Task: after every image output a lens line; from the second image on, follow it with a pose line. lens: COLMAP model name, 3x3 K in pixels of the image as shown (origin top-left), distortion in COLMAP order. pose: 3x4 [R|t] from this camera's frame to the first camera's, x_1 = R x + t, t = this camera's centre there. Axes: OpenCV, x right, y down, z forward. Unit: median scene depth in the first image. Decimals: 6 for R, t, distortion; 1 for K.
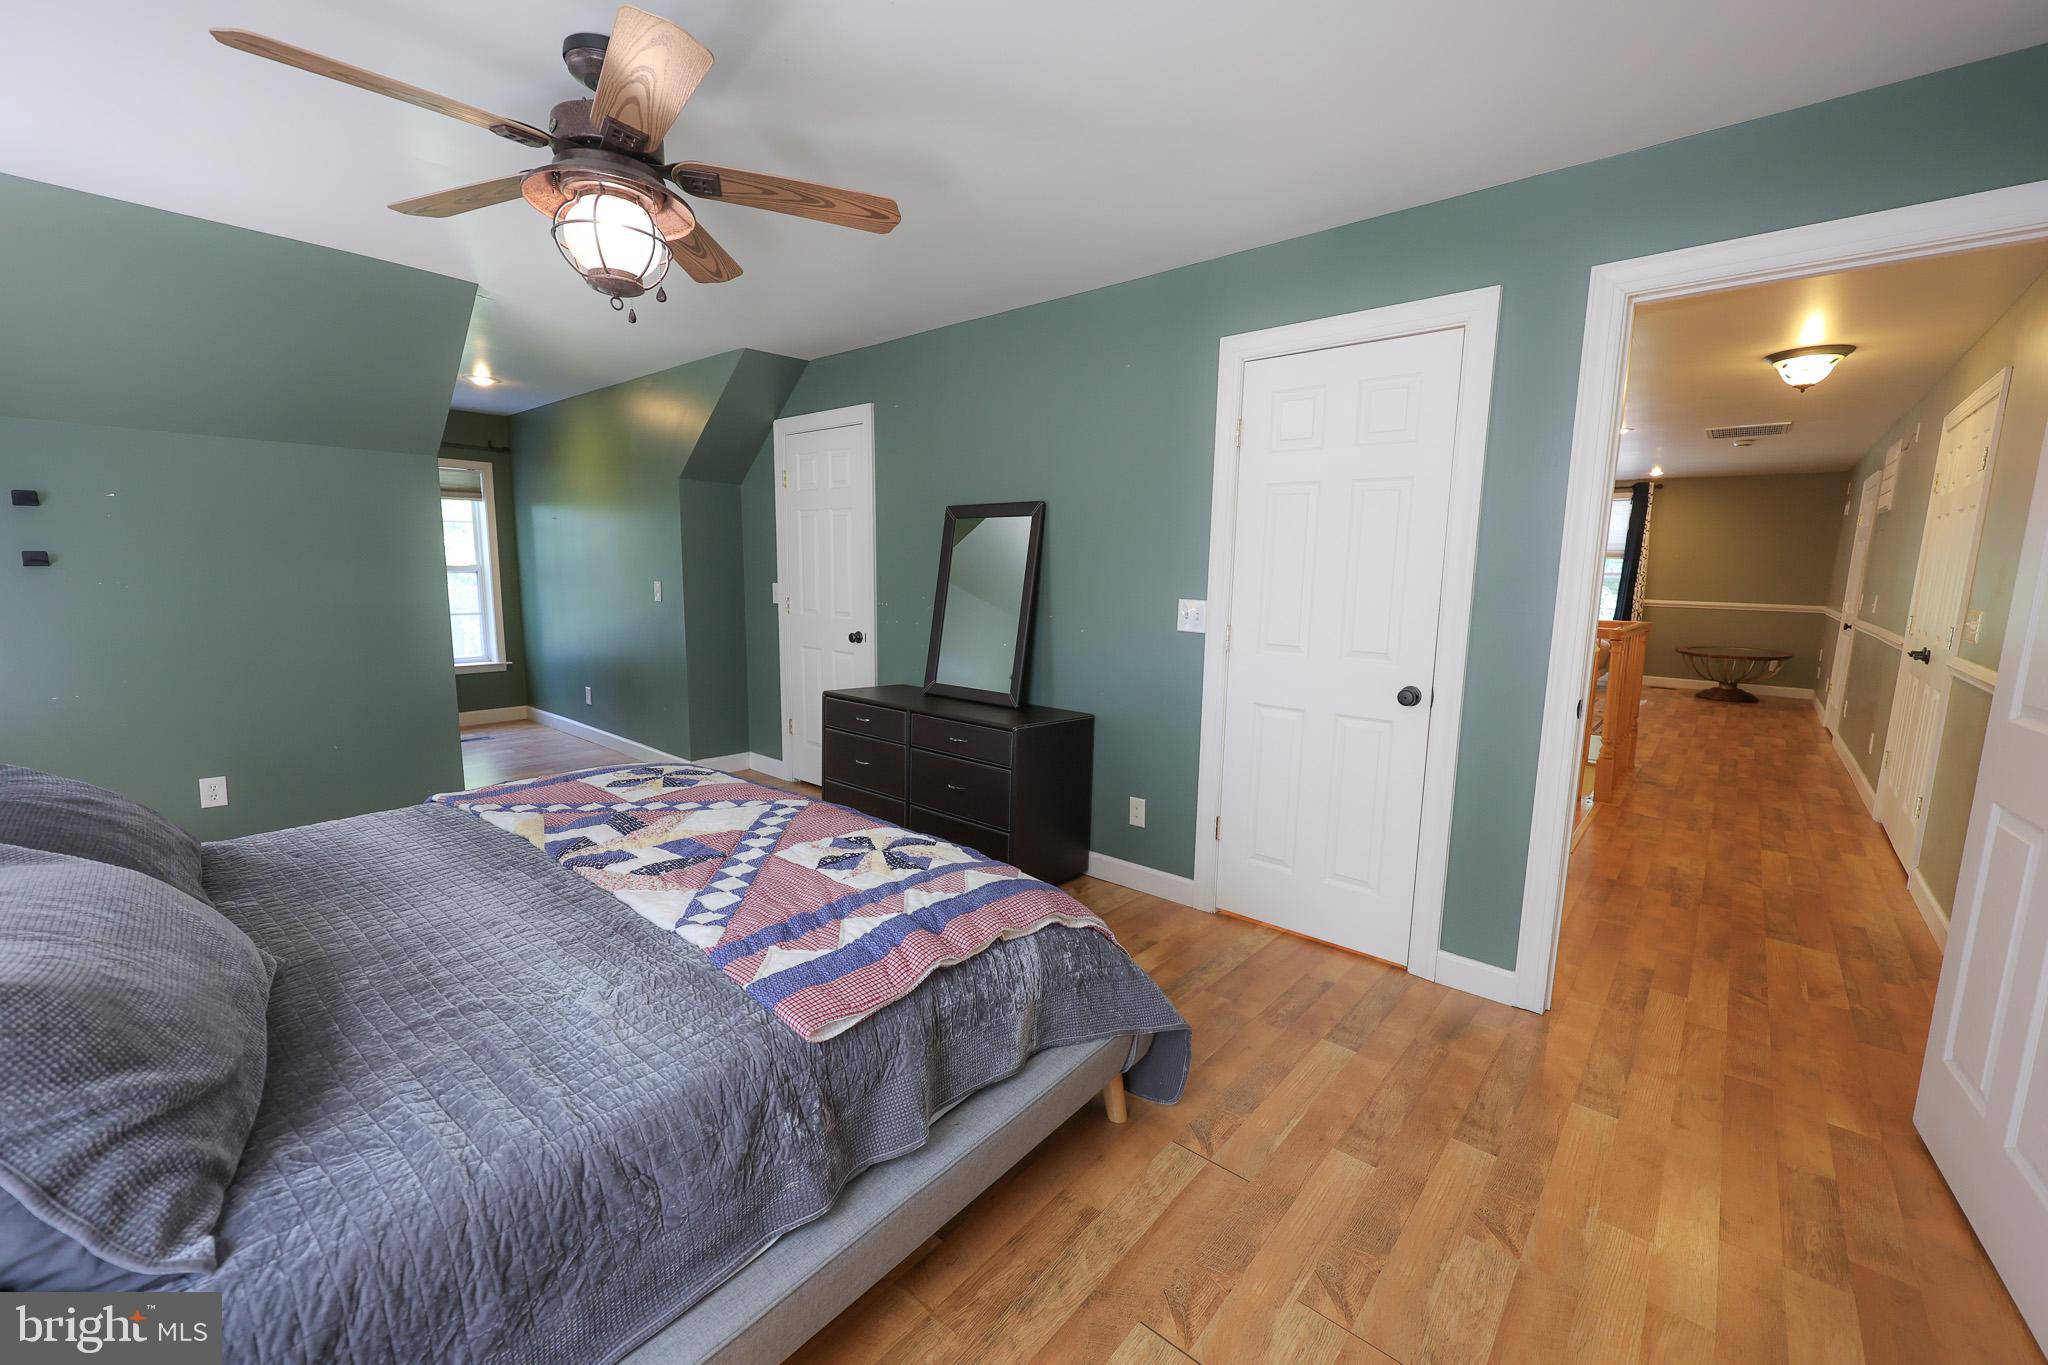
lens RADIAL K [[833.8, 0, 1033.6], [0, 833.8, 690.3], [0, 0, 1]] dist [0.001306, 0.000083]
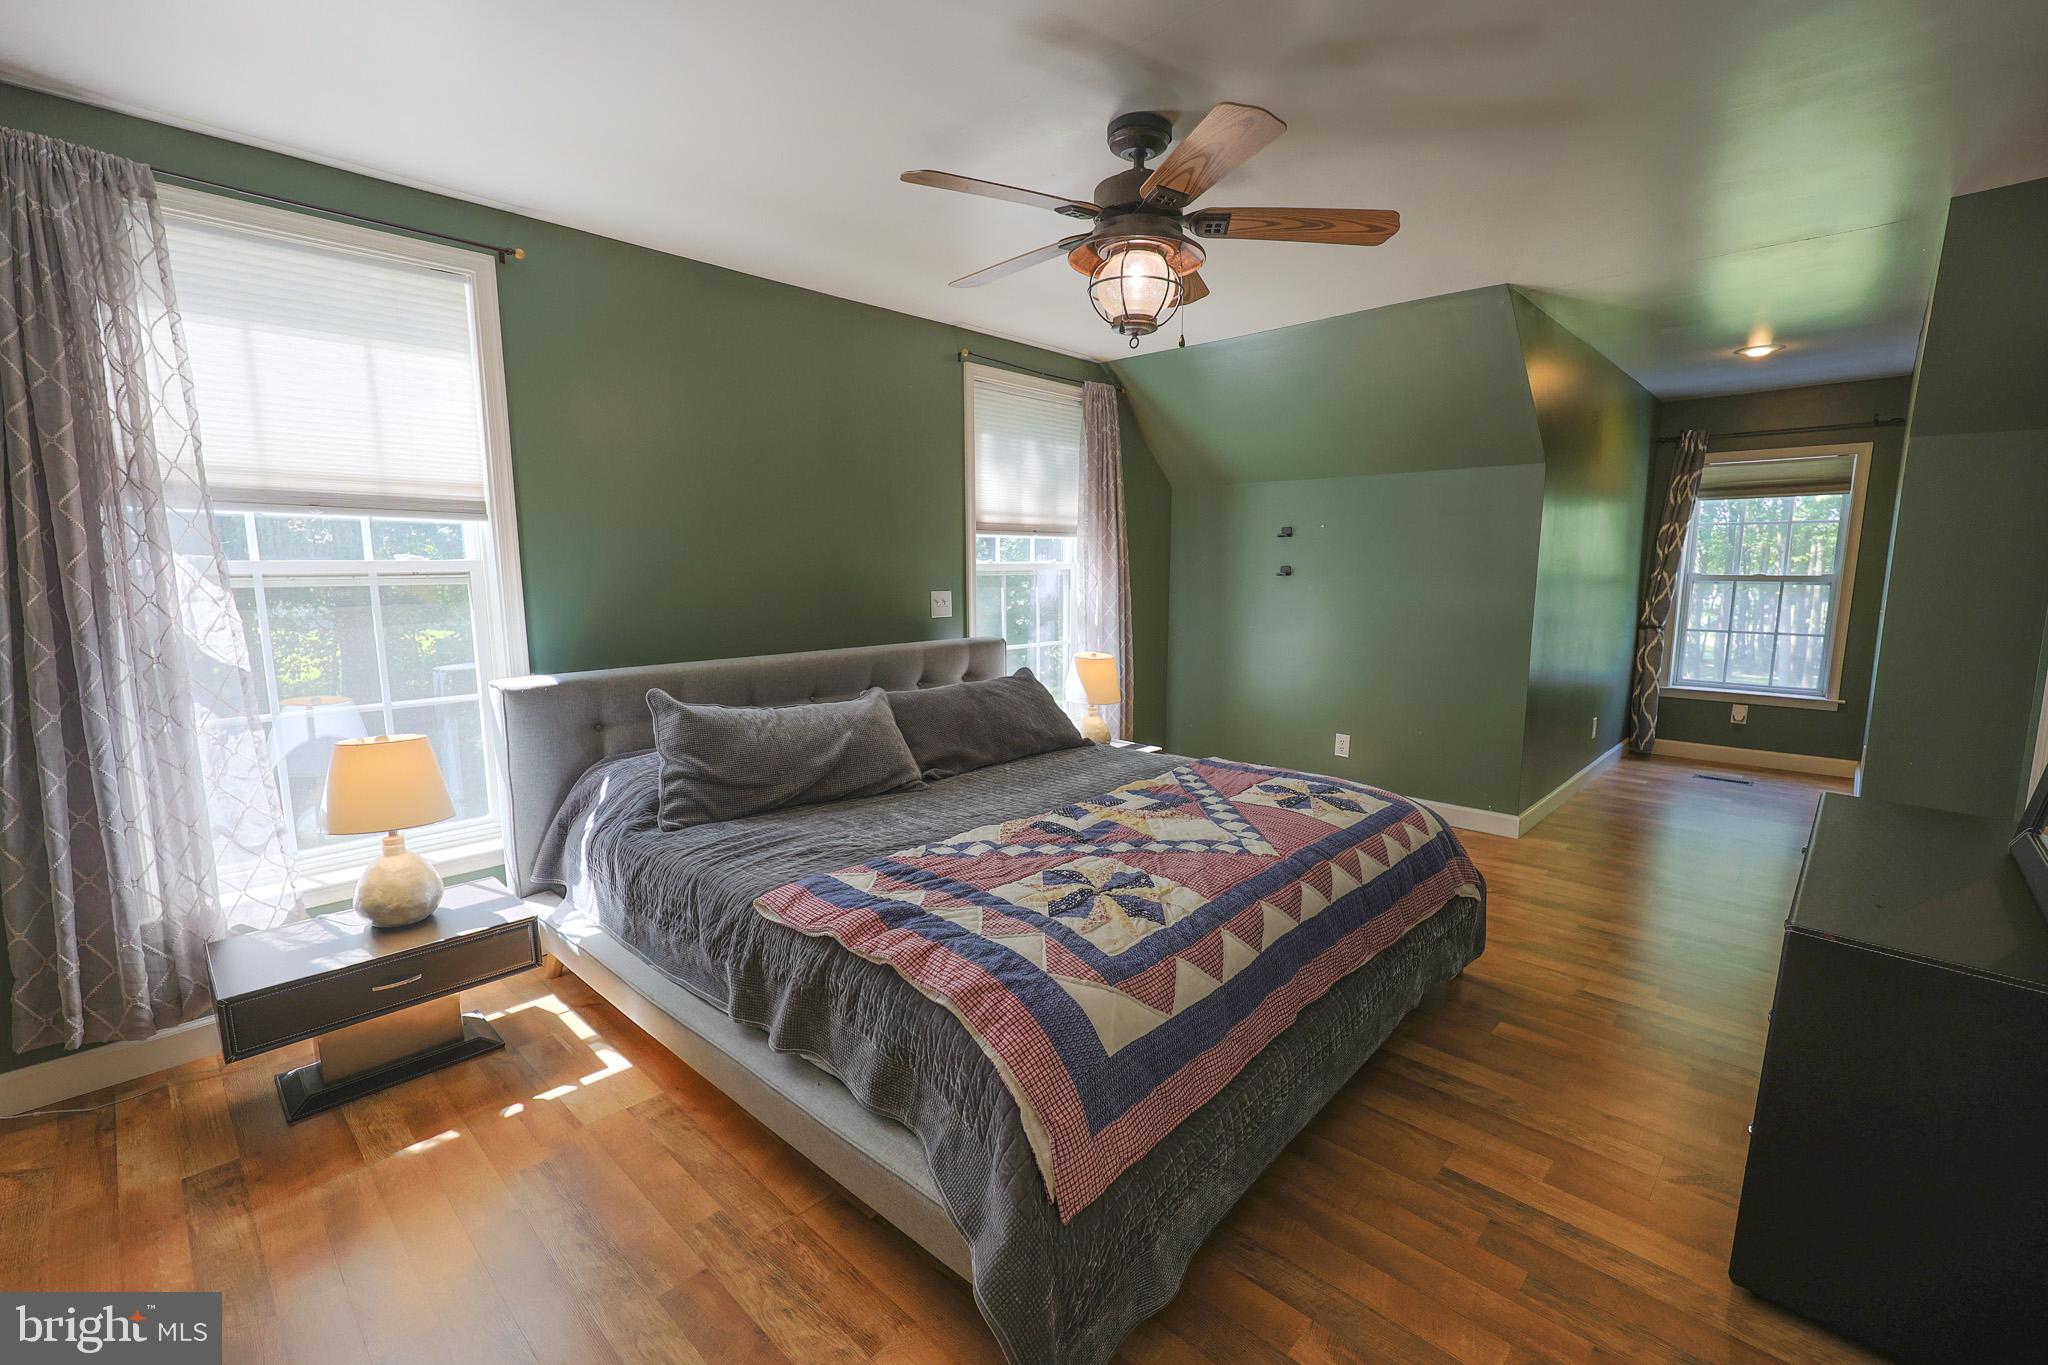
lens RADIAL K [[888.7, 0, 1027.9], [0, 888.7, 685.3], [0, 0, 1]] dist [-0.003658, -0.000198]
pose [[-0.067593, 0.119362, -0.990547, 0.723340], [-0.146922, 0.980803, 0.128214, -0.131304], [0.986836, 0.154200, -0.048758, 0.926935]]
